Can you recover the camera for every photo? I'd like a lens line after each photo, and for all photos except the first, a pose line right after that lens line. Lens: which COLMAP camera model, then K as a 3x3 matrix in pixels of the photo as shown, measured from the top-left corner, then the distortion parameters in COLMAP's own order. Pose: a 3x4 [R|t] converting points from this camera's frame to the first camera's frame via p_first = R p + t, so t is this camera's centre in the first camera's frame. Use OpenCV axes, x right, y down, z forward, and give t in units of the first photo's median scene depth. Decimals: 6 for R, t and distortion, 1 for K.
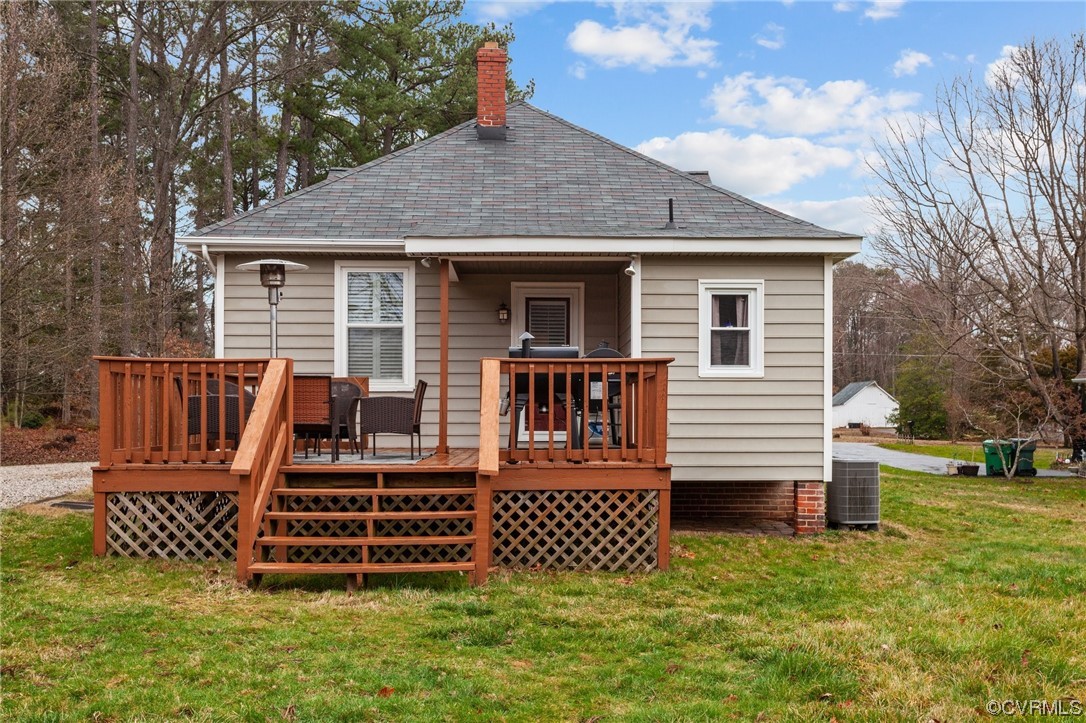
lens RADIAL K [[1016.1, 0, 543.0], [0, 1016.1, 425.8], [0, 0, 1]] dist [-0.002470, -0.000369]
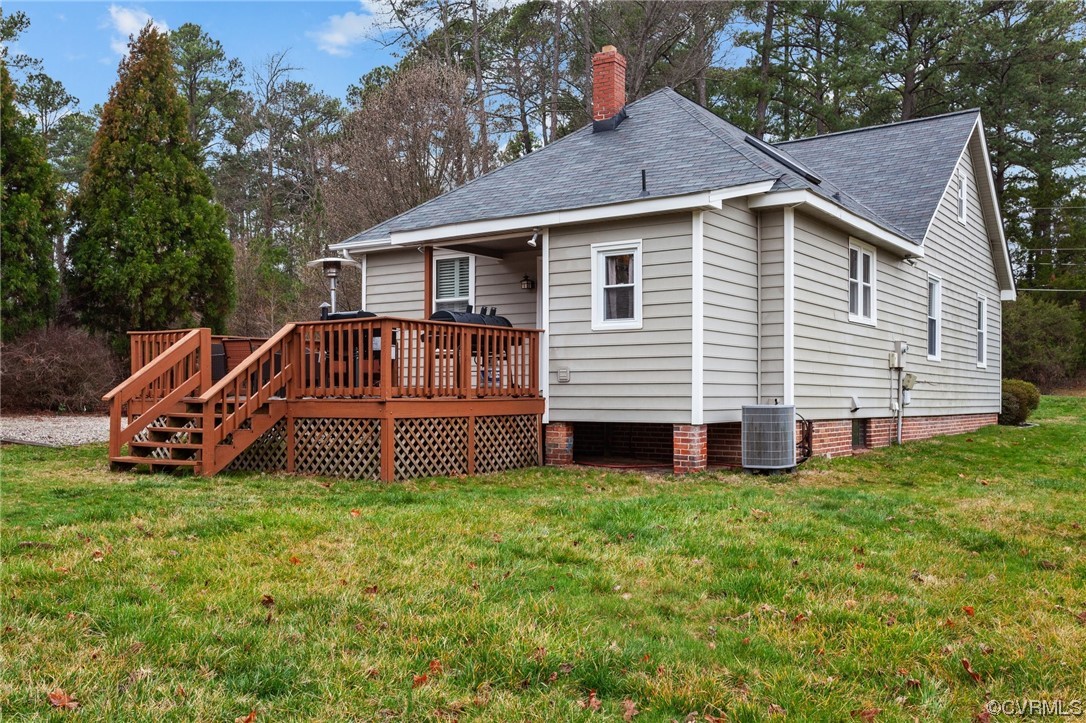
lens RADIAL K [[975.1, 0, 543.5], [0, 975.1, 408.5], [0, 0, 1]] dist [0.011197, 0.005312]
pose [[0.803977, 0.008942, -0.594593, 0.756011], [-0.001300, 0.999911, 0.013281, 0.024921], [0.594659, -0.009904, 0.803917, 0.091005]]
